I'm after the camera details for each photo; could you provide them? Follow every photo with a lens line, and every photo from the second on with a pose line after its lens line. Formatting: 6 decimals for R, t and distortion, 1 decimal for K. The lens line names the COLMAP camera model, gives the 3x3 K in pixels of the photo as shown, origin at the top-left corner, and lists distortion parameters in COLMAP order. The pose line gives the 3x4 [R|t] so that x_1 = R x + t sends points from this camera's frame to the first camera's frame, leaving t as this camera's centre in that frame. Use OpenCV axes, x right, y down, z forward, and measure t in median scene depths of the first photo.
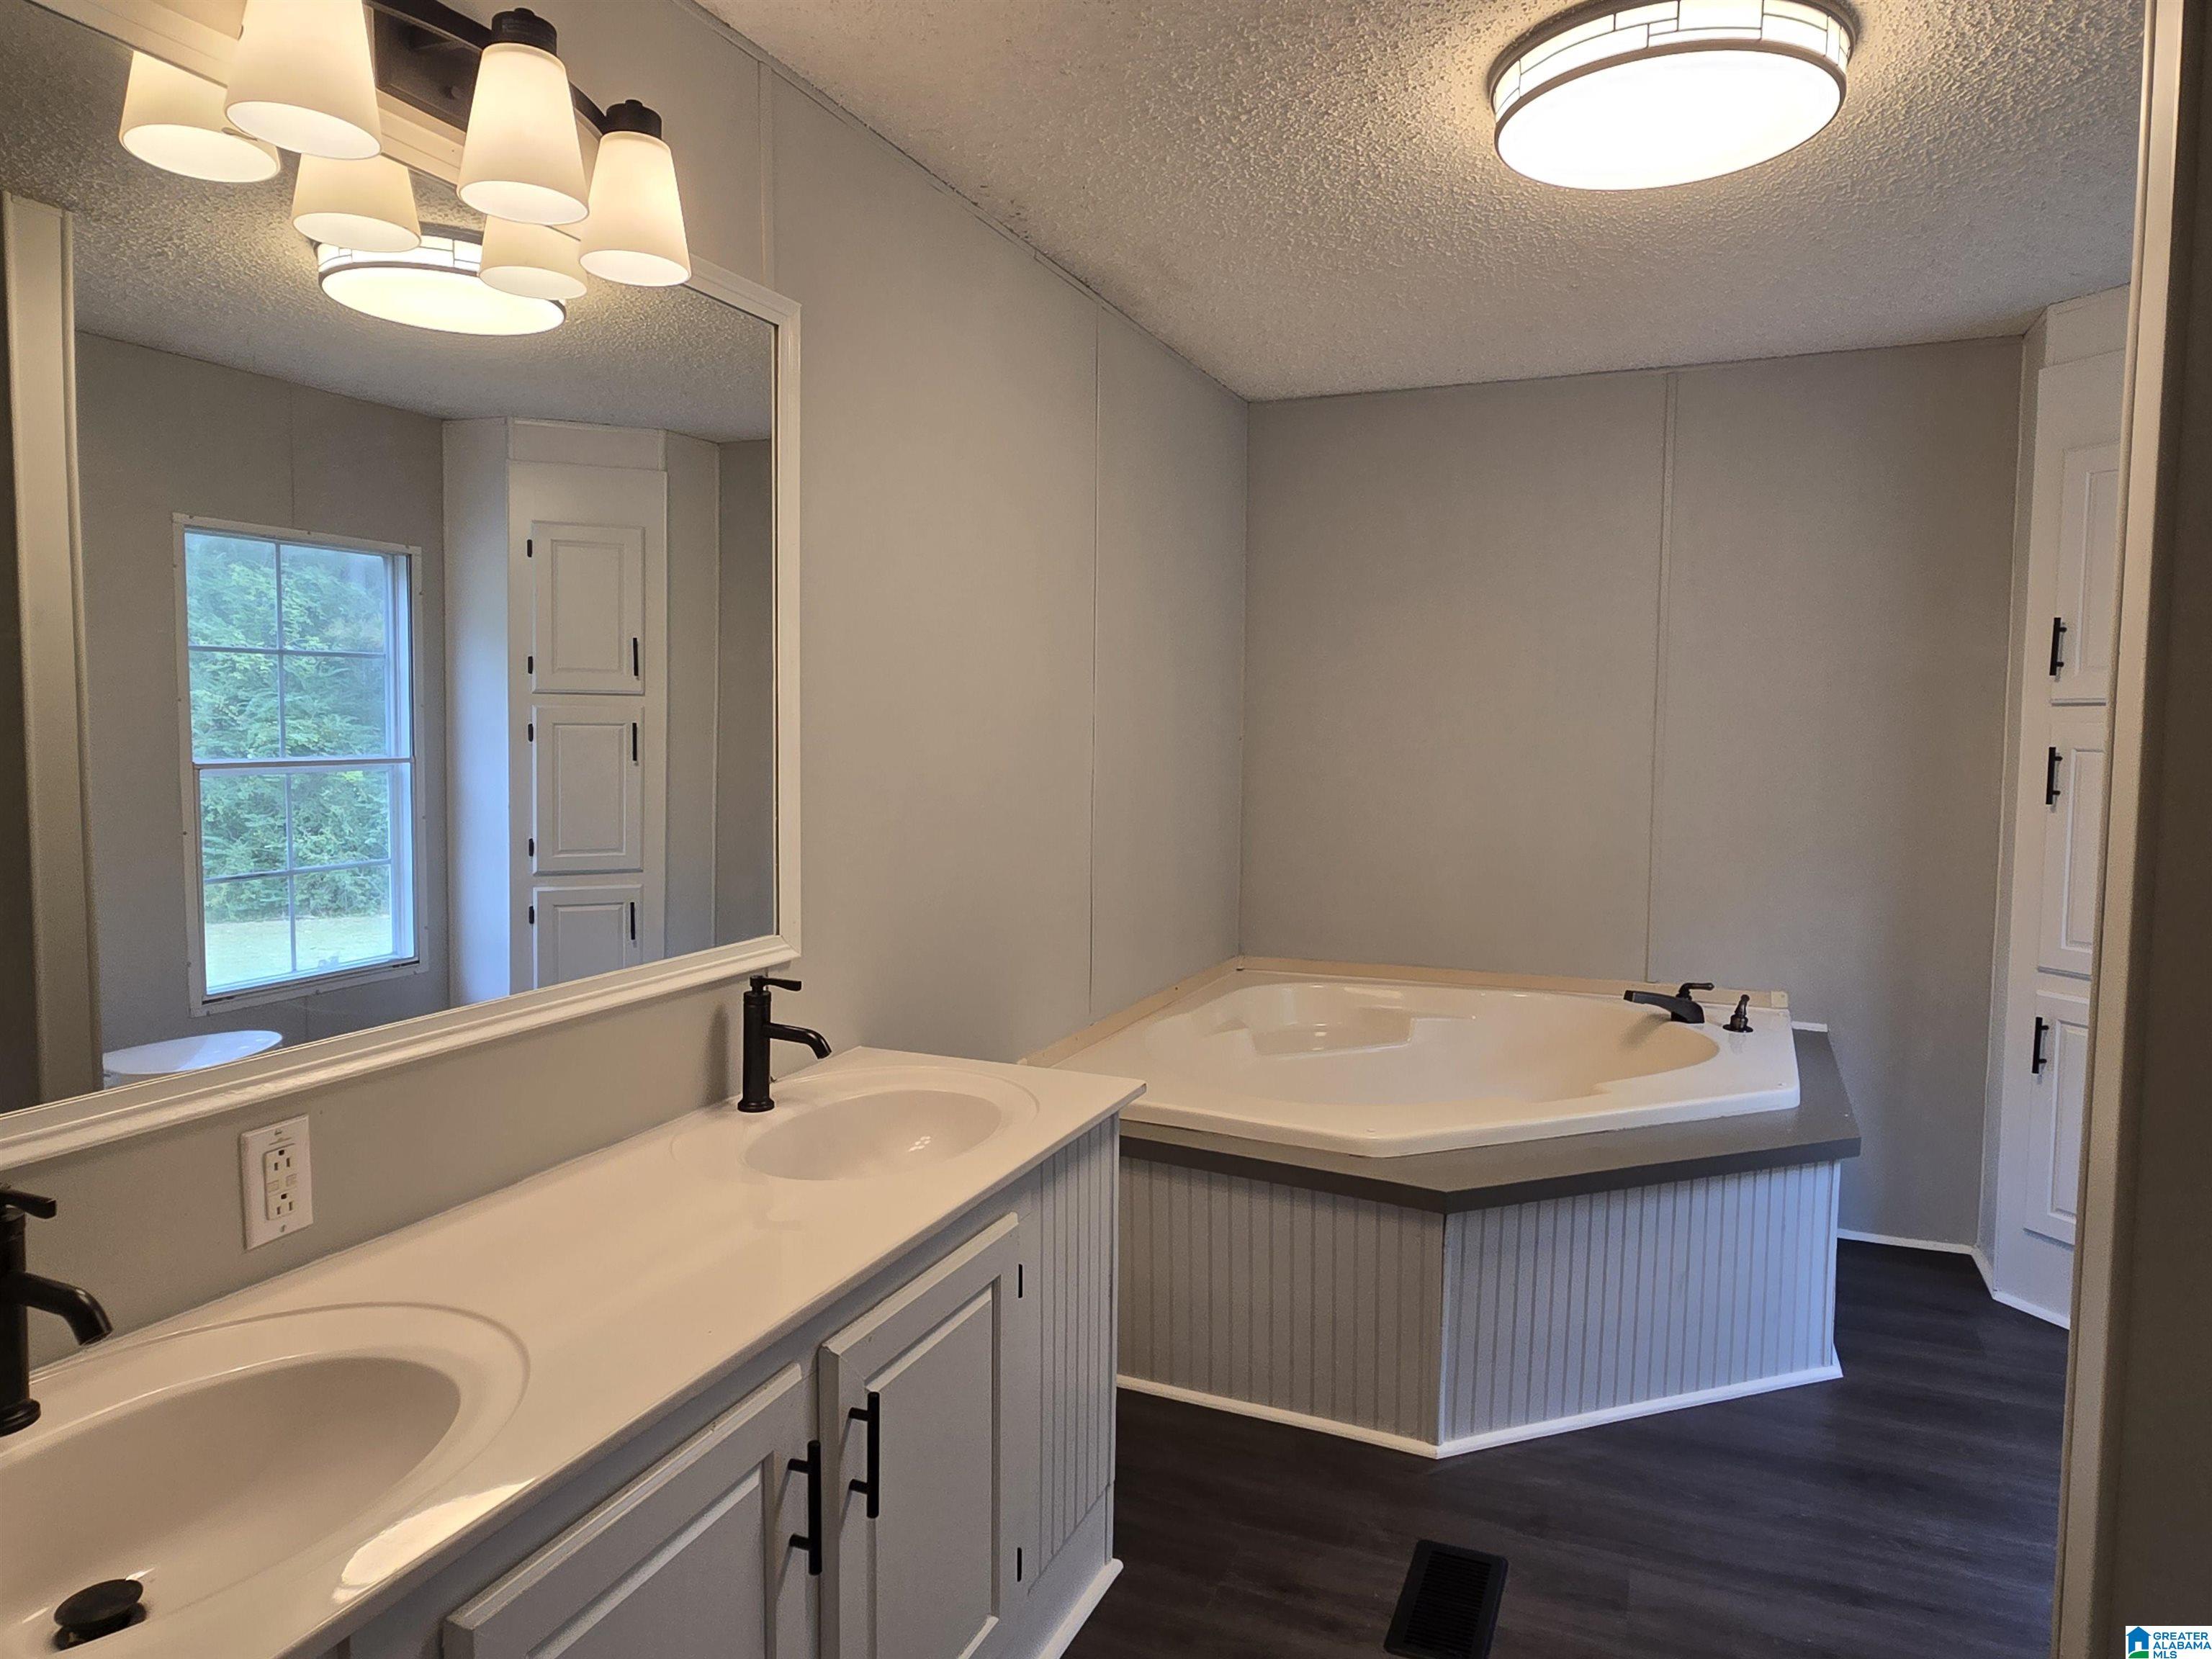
lens RADIAL K [[1384.1, 0, 1099.6], [0, 1384.1, 814.7], [0, 0, 1]] dist [-0.001287, 0.001469]
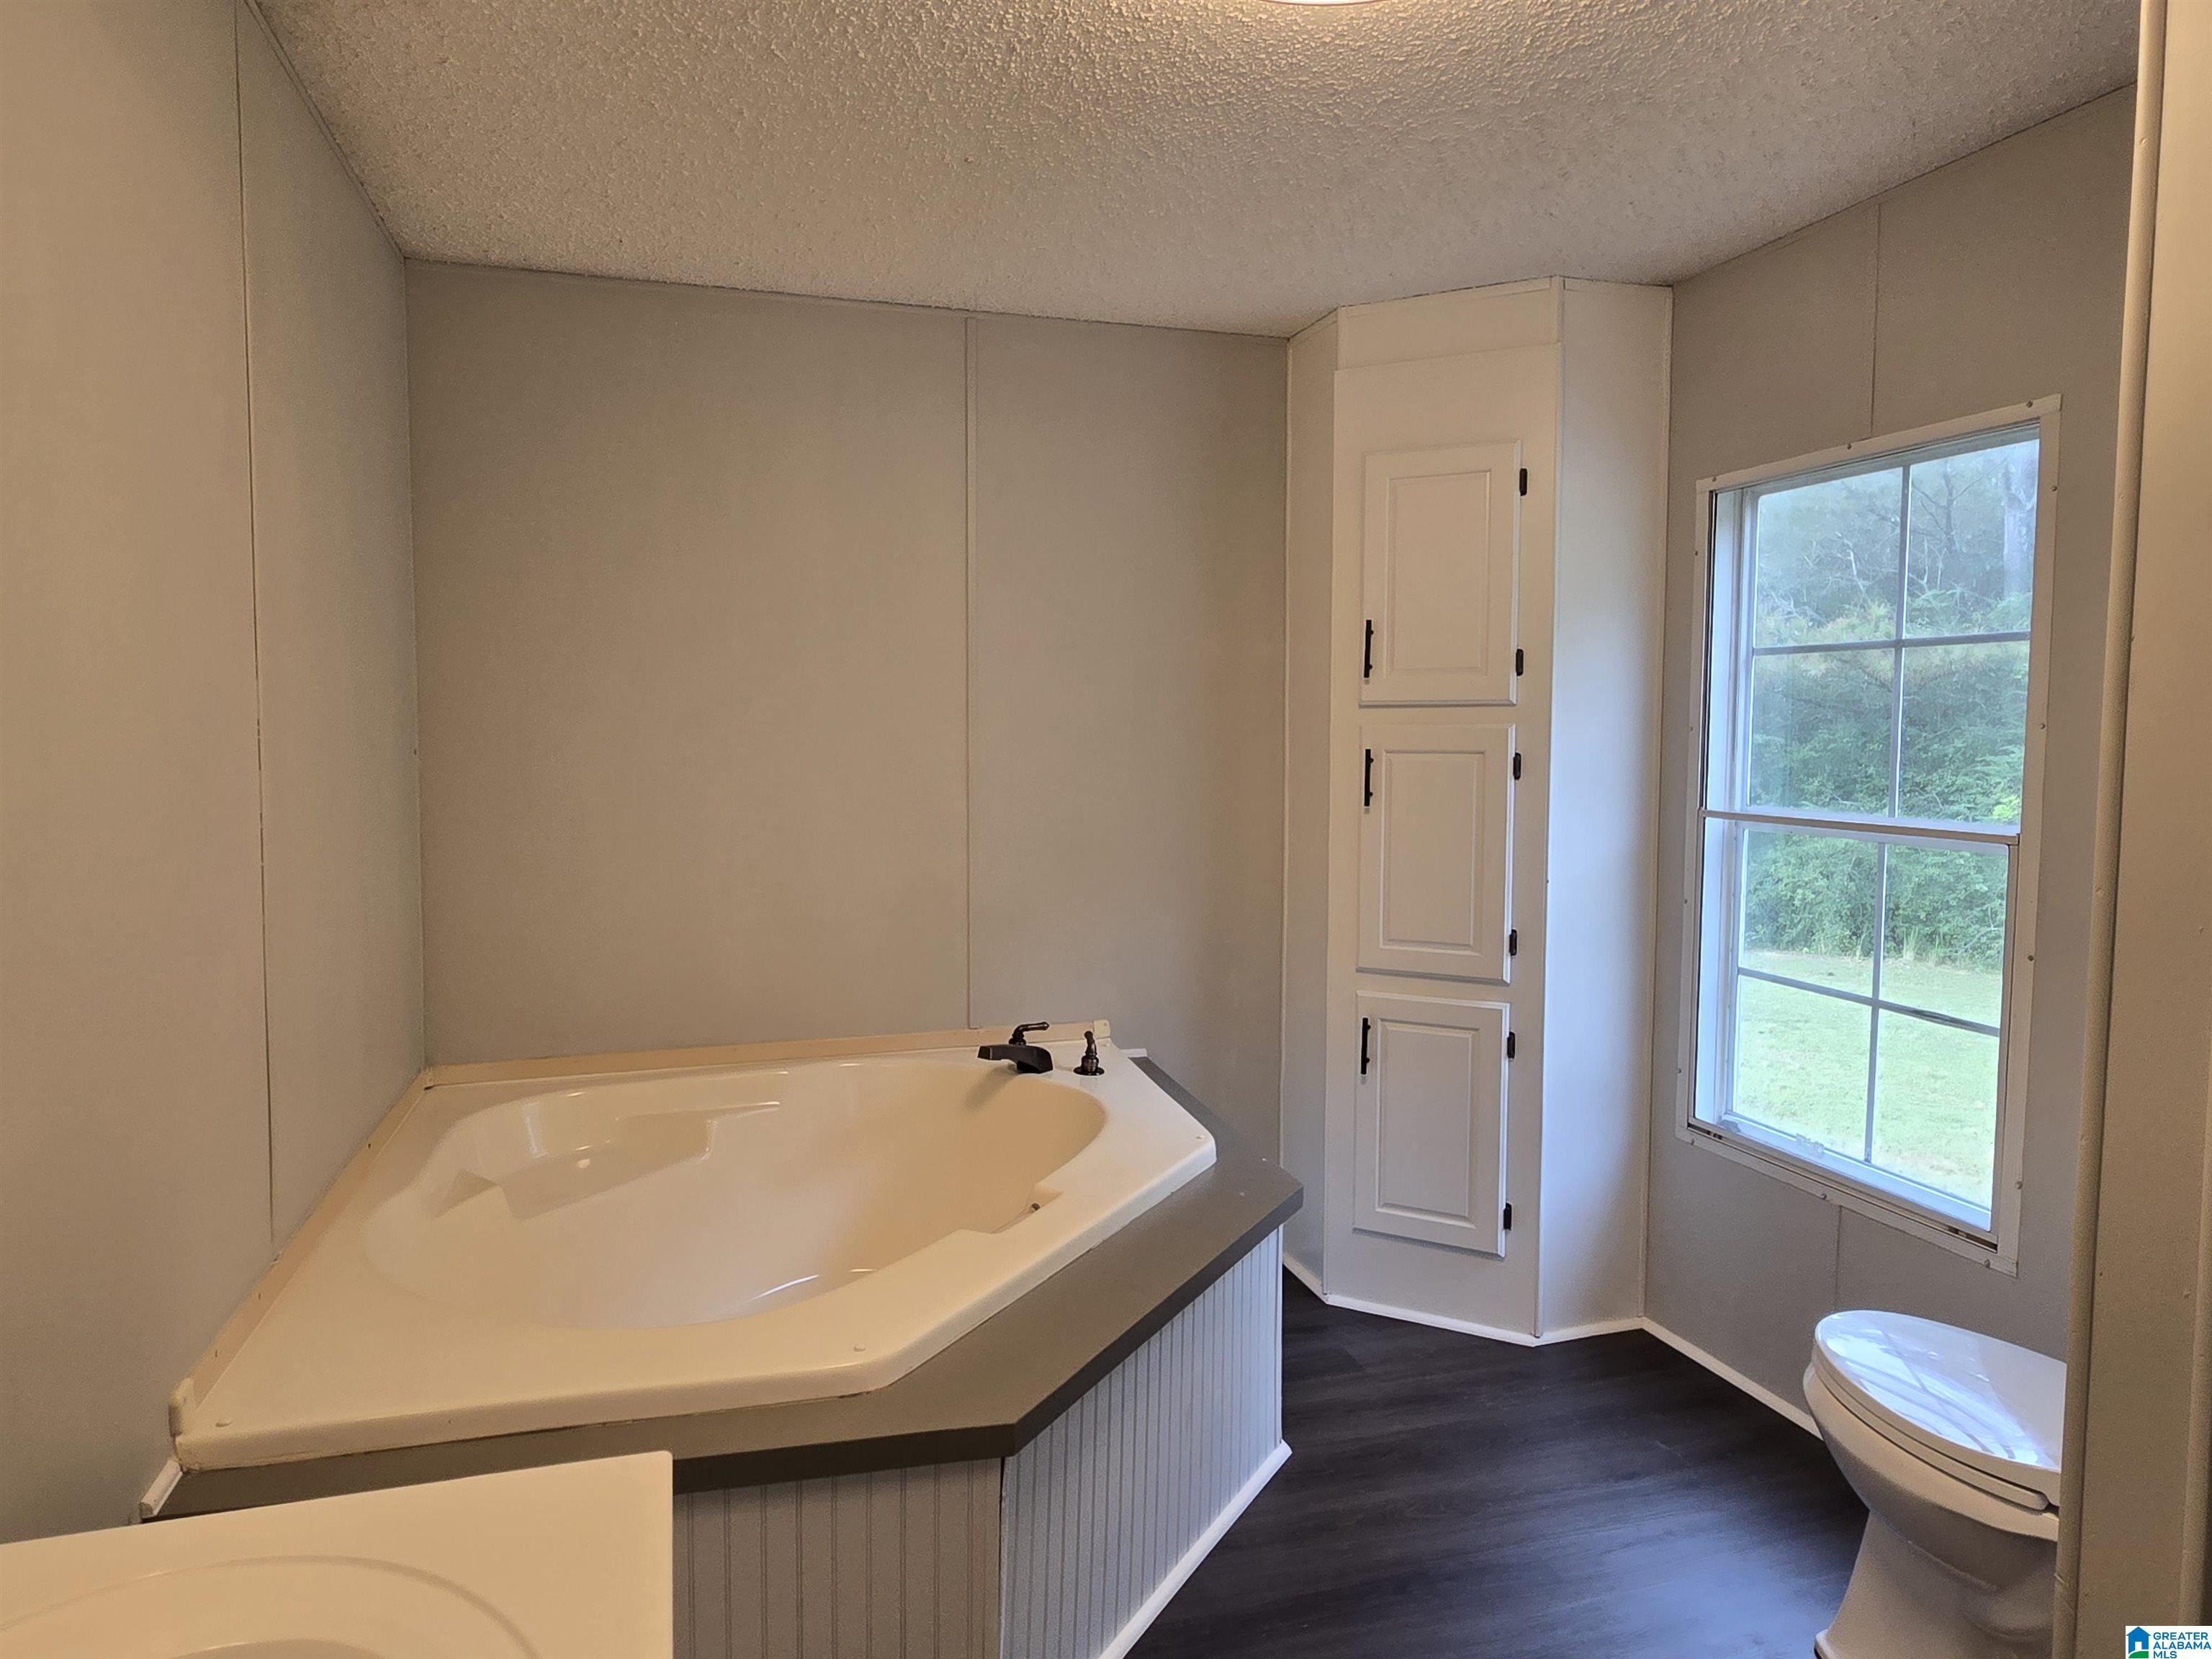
lens RADIAL K [[1384.1, 0, 1104.3], [0, 1384.1, 818.1], [0, 0, 1]] dist [-0.001287, 0.001469]
pose [[0.764981, -0.047043, 0.642332, -0.092934], [0.047772, 0.998726, 0.016250, -0.021197], [-0.642279, 0.018255, 0.766254, 0.311058]]
